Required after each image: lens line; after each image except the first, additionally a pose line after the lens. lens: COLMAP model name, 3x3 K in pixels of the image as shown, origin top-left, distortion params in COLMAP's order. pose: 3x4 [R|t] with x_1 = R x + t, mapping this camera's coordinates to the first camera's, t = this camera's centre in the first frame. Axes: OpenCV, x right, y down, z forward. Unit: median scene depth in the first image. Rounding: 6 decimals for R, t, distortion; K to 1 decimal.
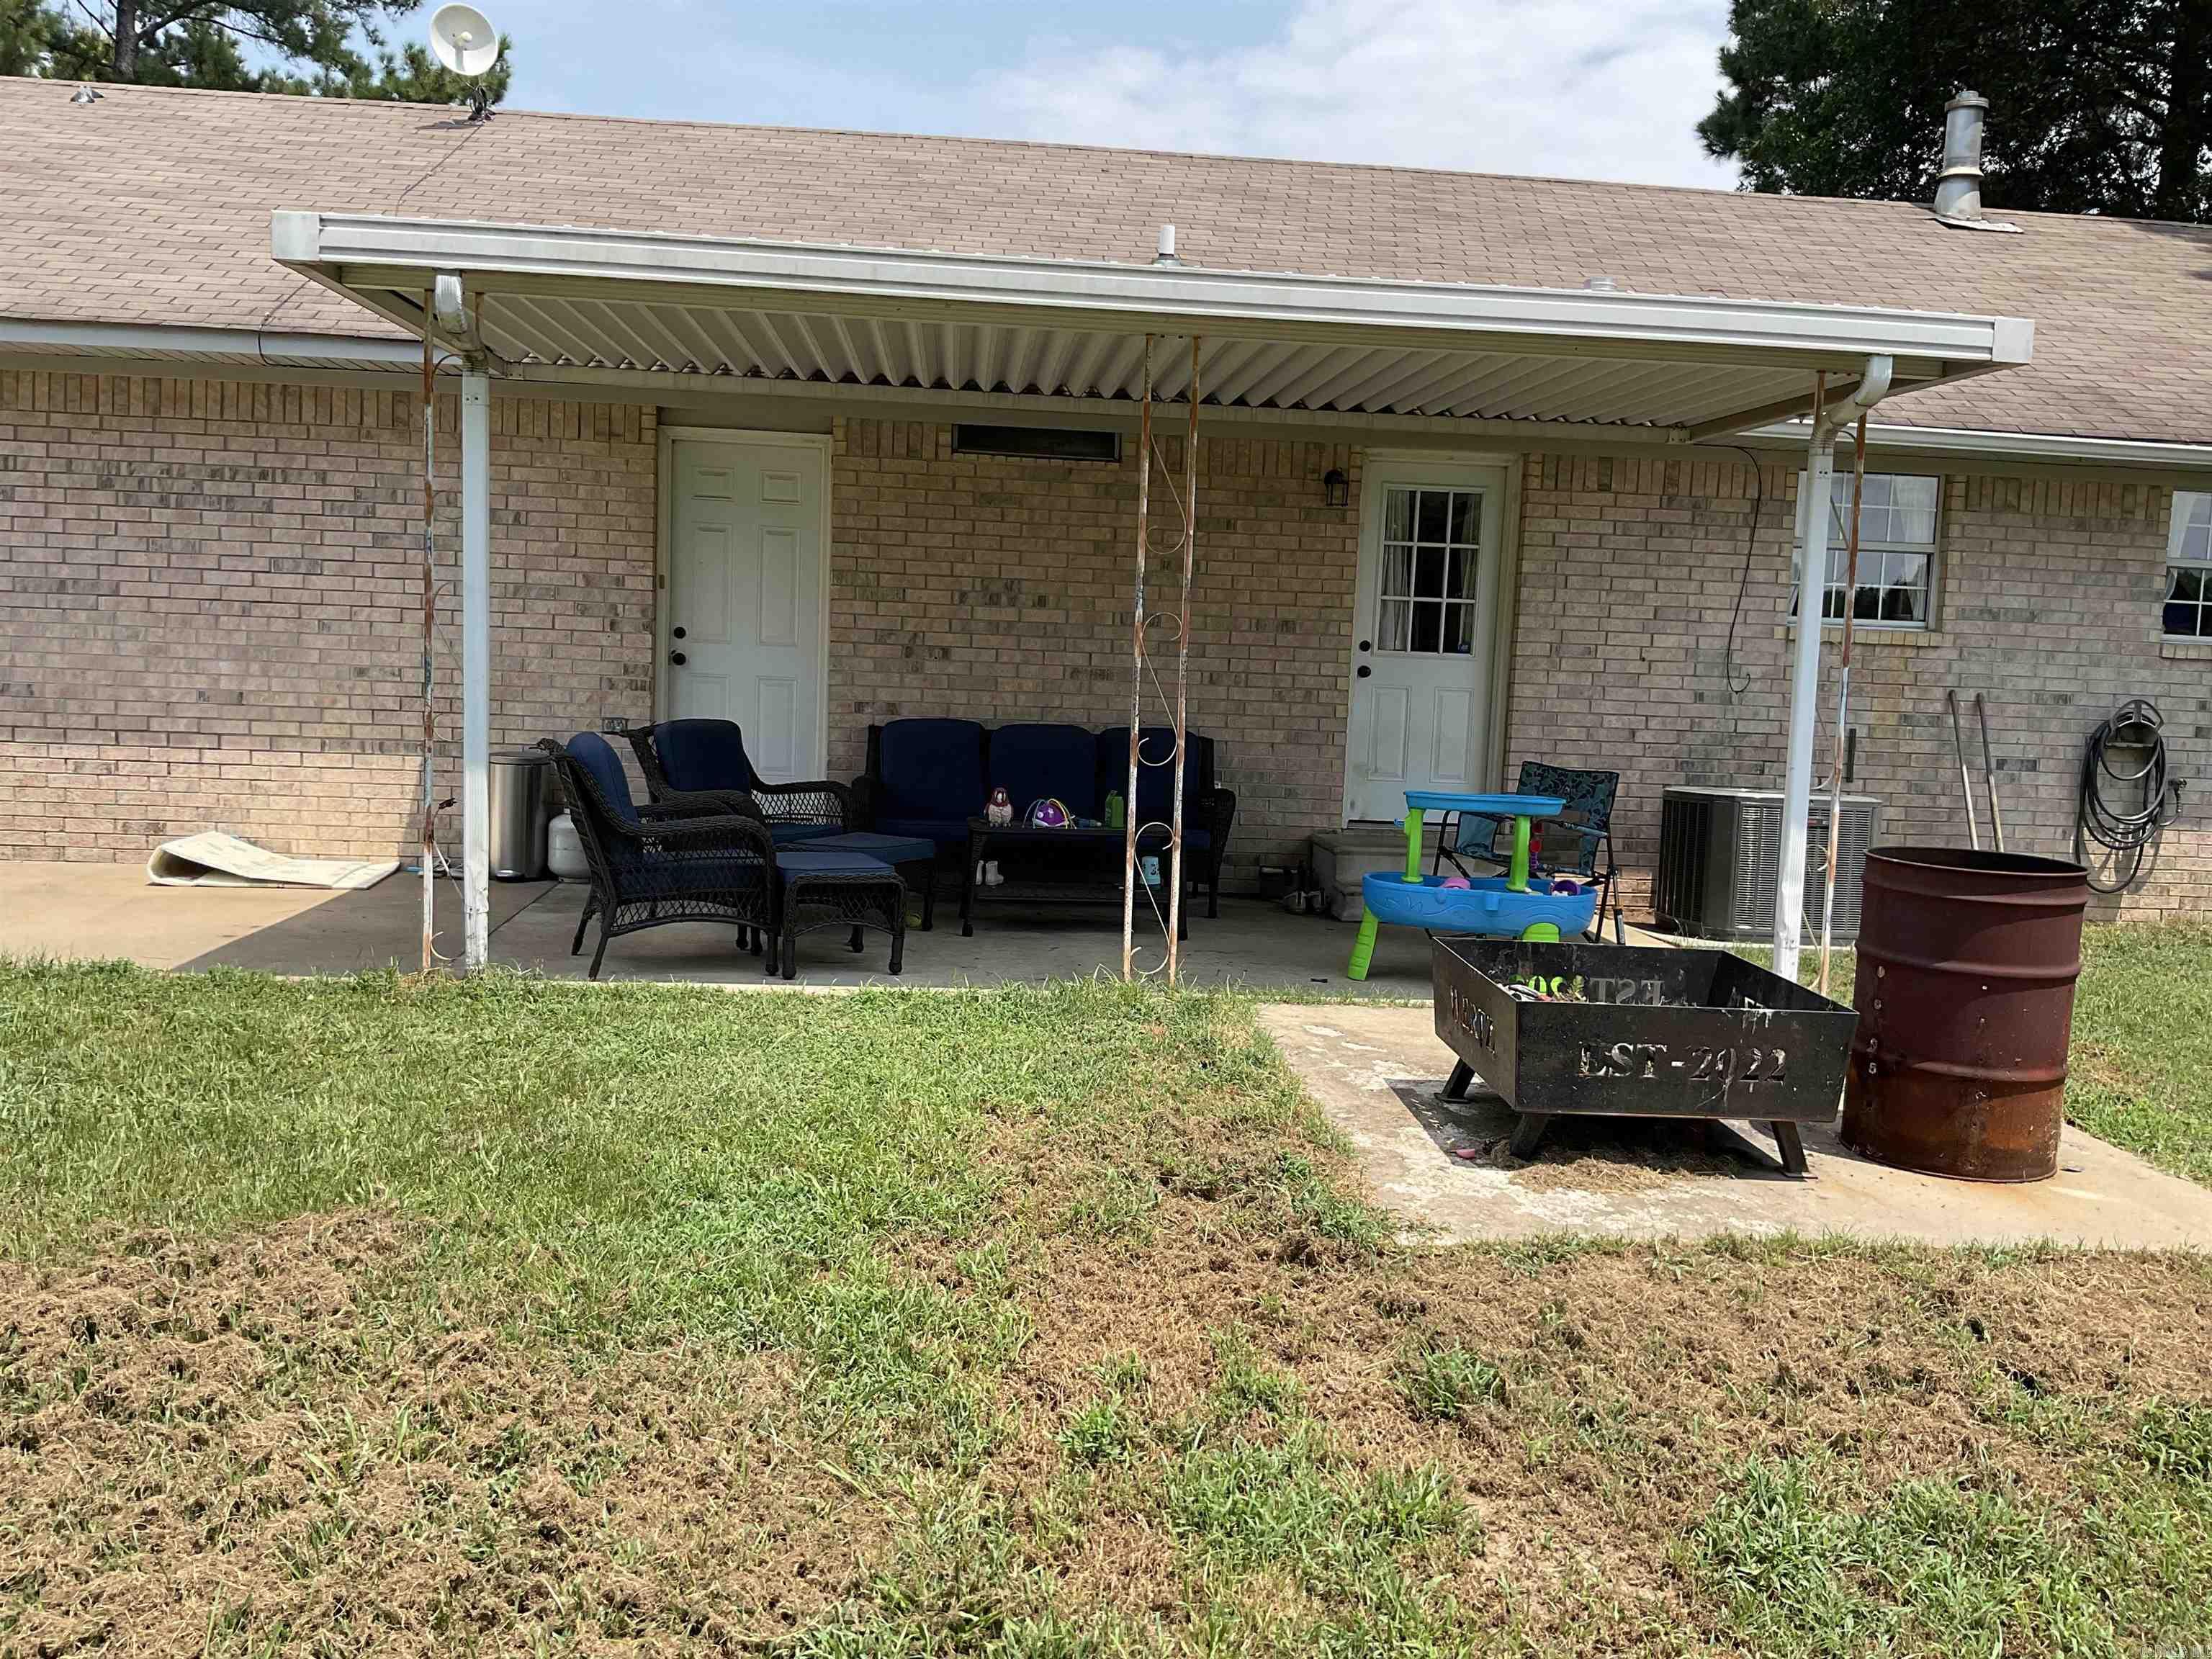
lens RADIAL K [[1823.4, 0, 1100.9], [0, 1823.4, 831.6], [0, 0, 1]] dist [0.118479, -0.258172]
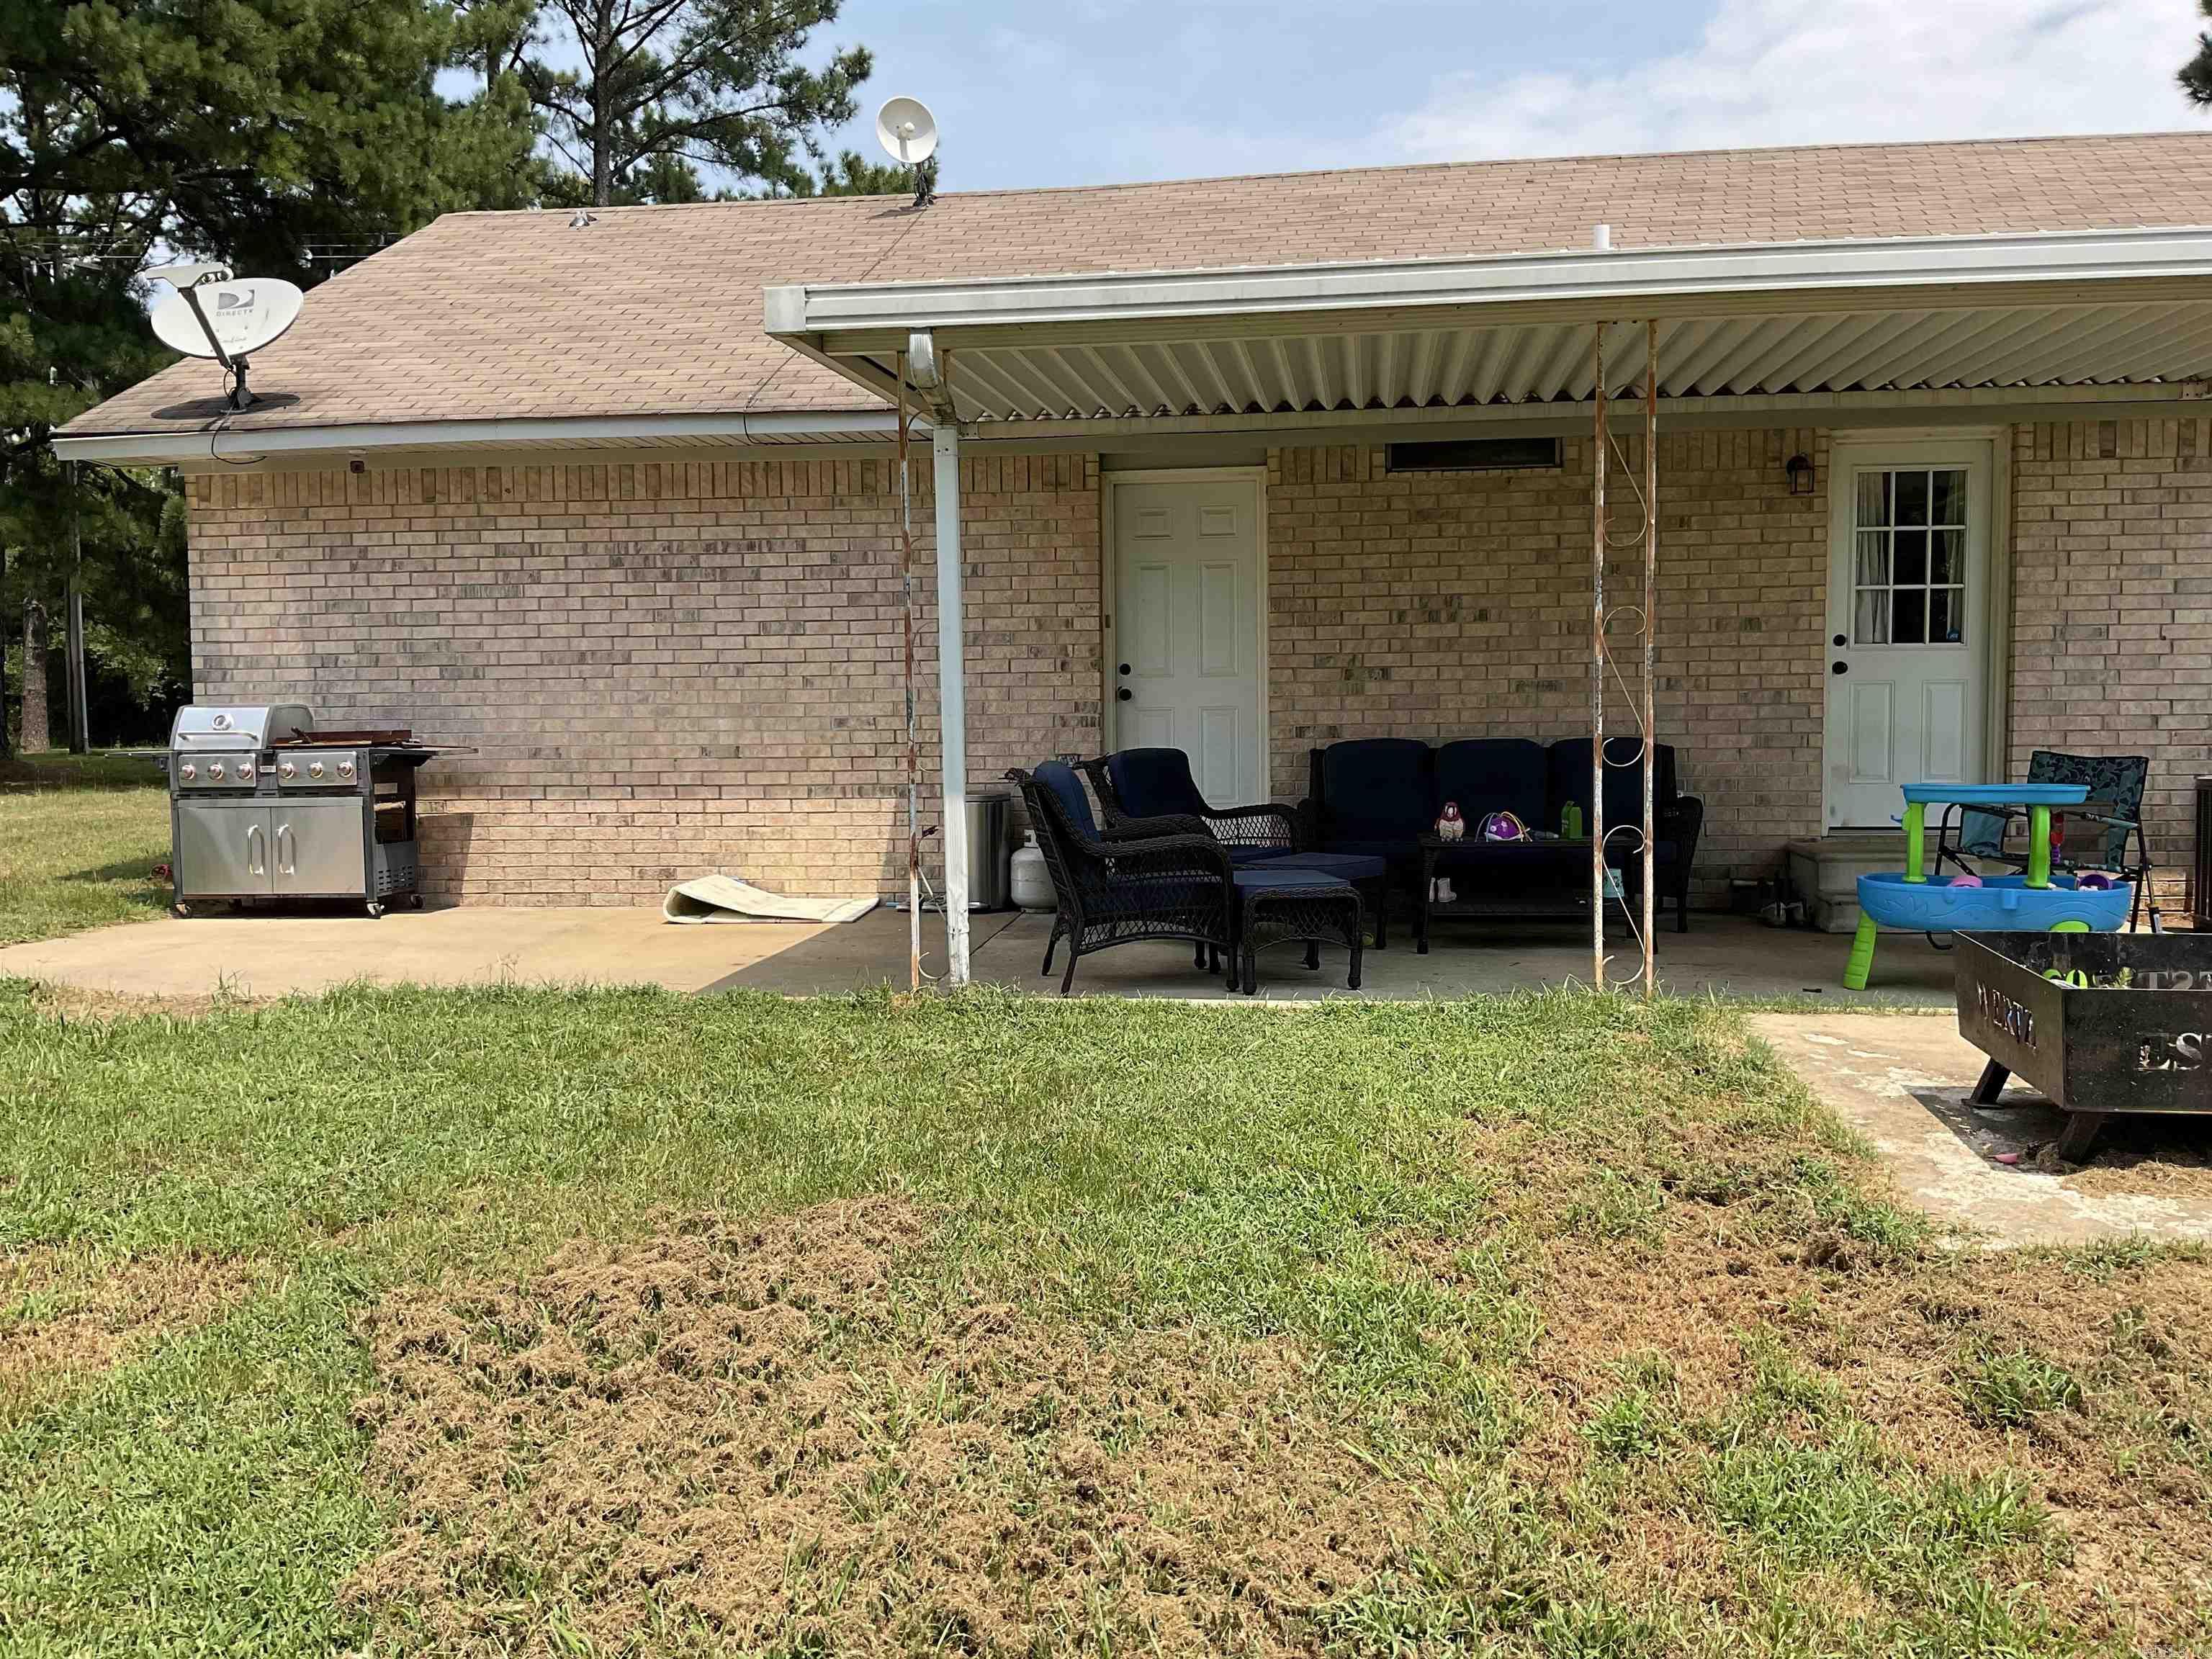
lens RADIAL K [[1823.4, 0, 1100.9], [0, 1823.4, 831.6], [0, 0, 1]] dist [0.118479, -0.258172]
pose [[0.973623, -0.036631, -0.225205, -0.015341], [0.030524, 0.999067, -0.030540, 0.014489], [0.226114, 0.022860, 0.973833, -0.002367]]
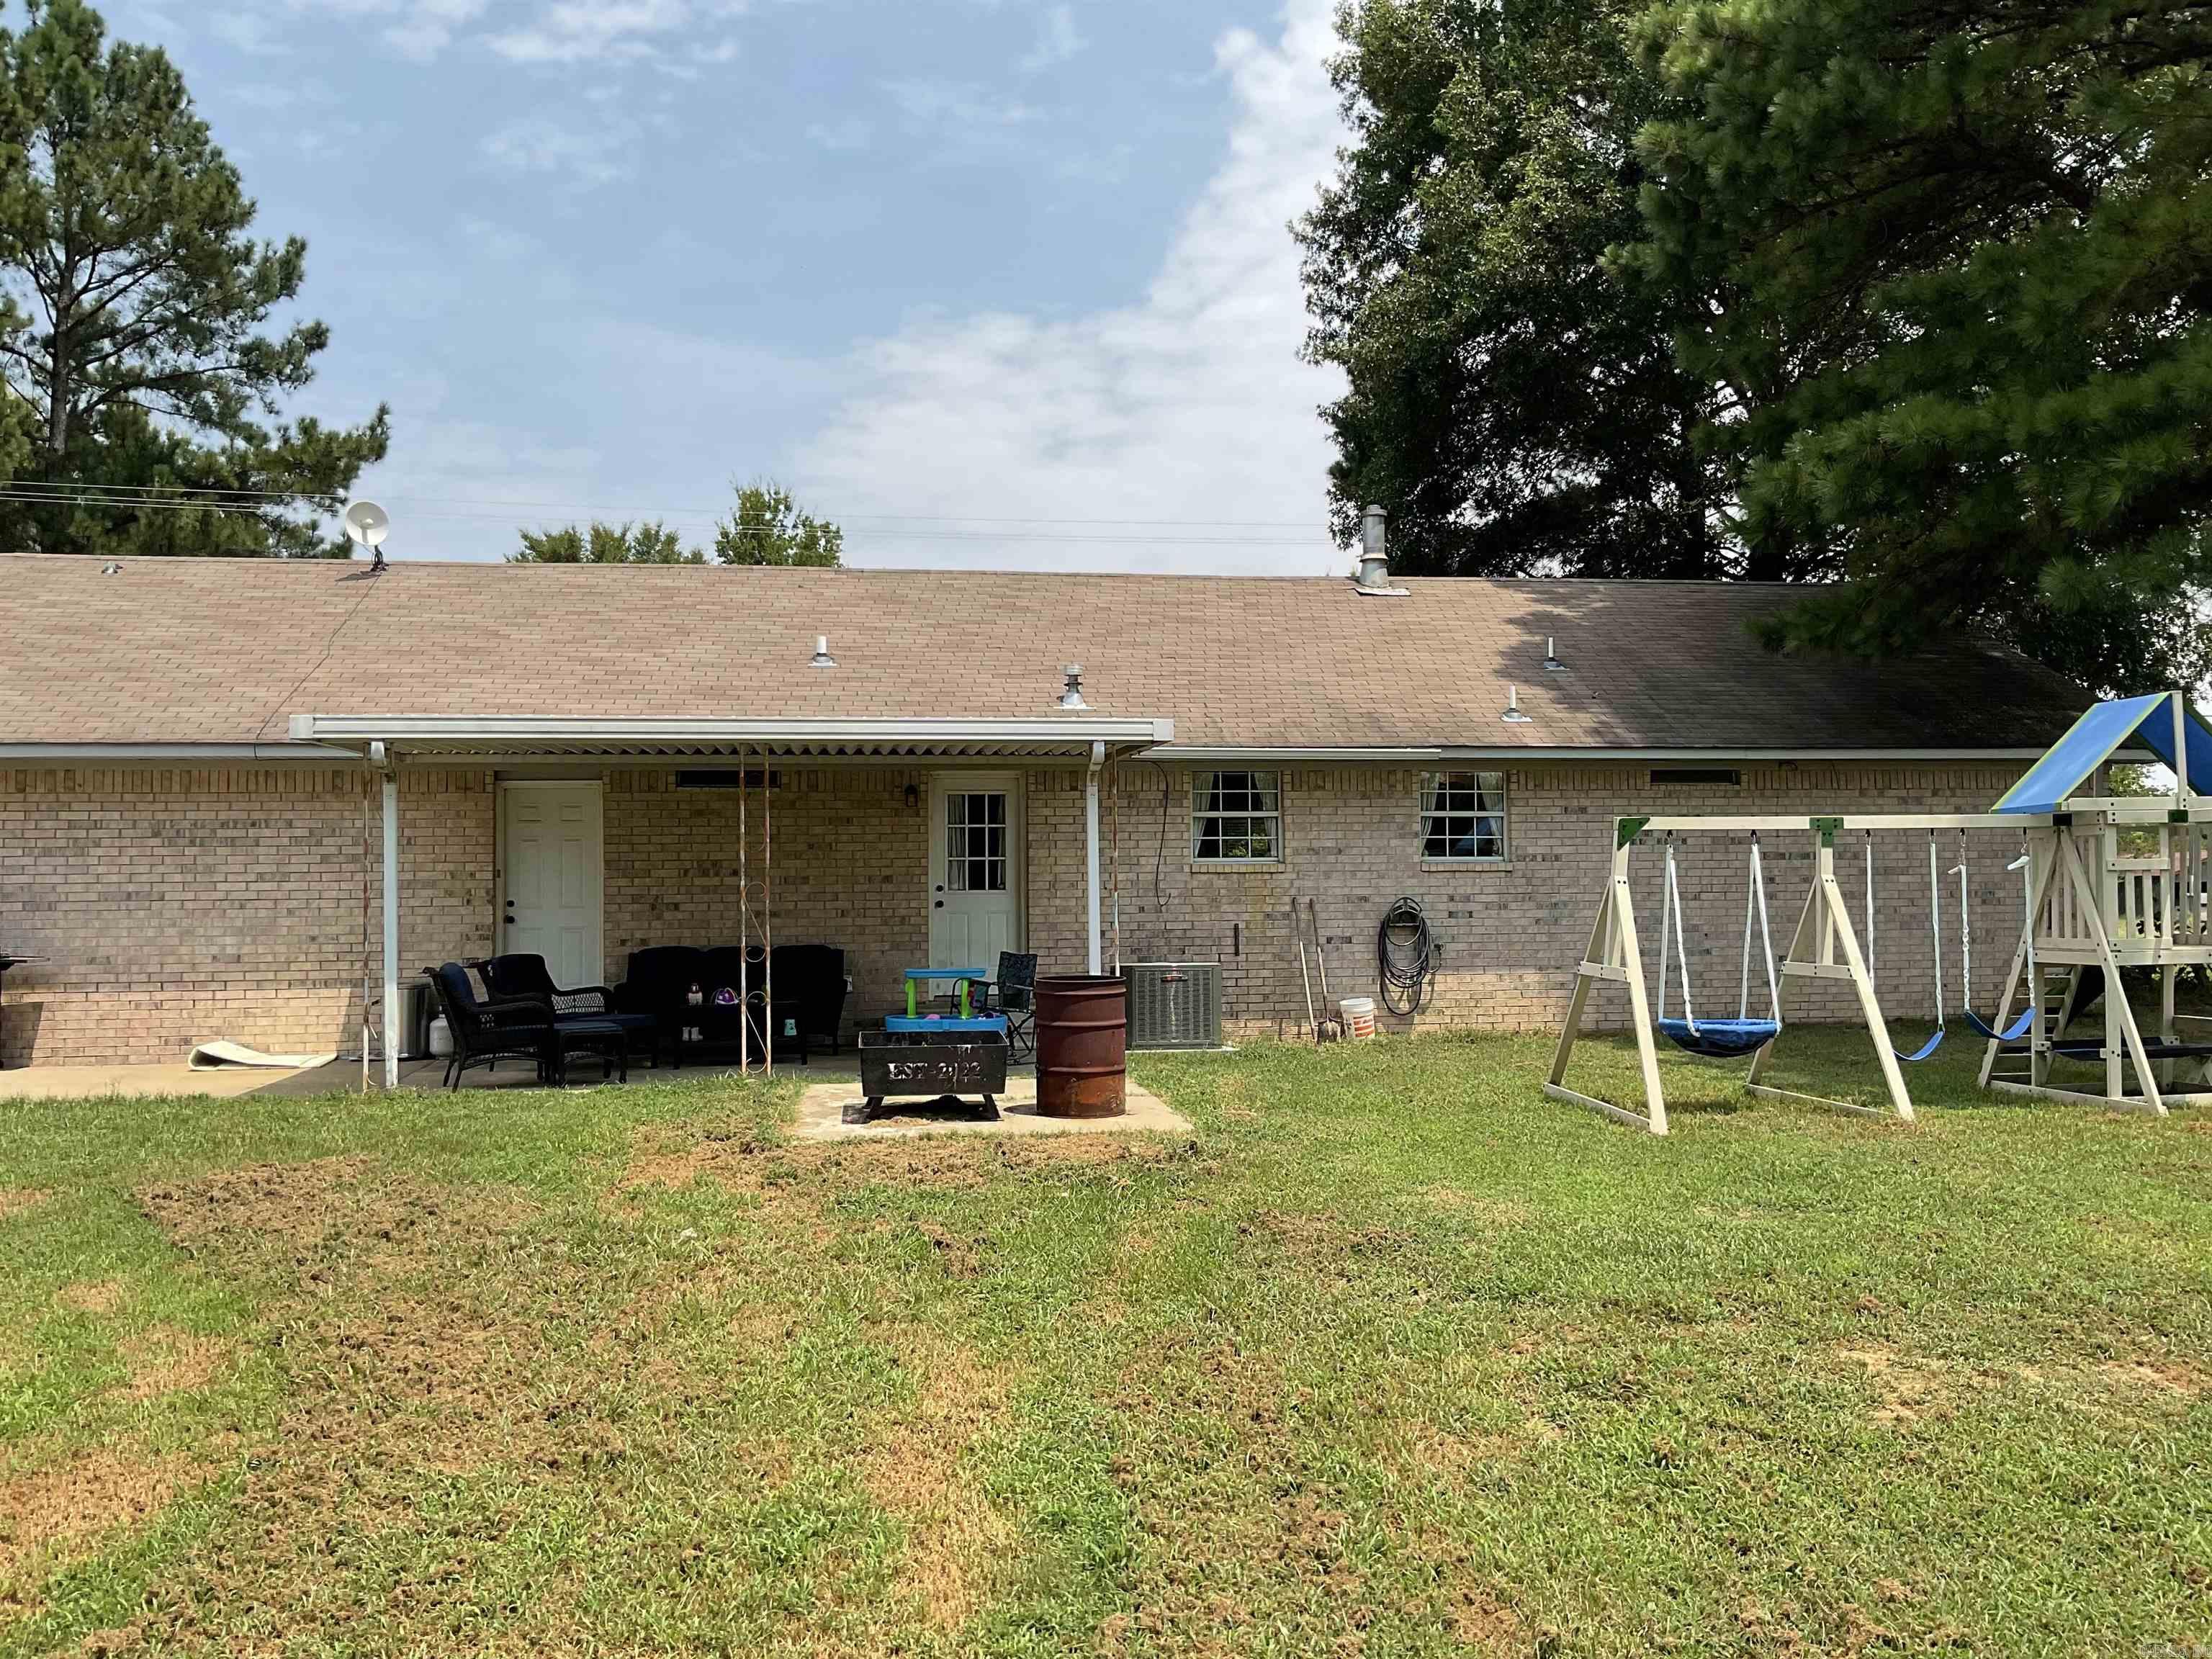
lens RADIAL K [[1875.6, 0, 1106.0], [0, 1875.6, 829.5], [0, 0, 1]] dist [0.124779, -0.280218]
pose [[0.997244, -0.050676, 0.054195, 0.220283], [0.057178, 0.990374, -0.126055, 0.072163], [-0.047285, 0.128806, 0.990542, -0.734603]]
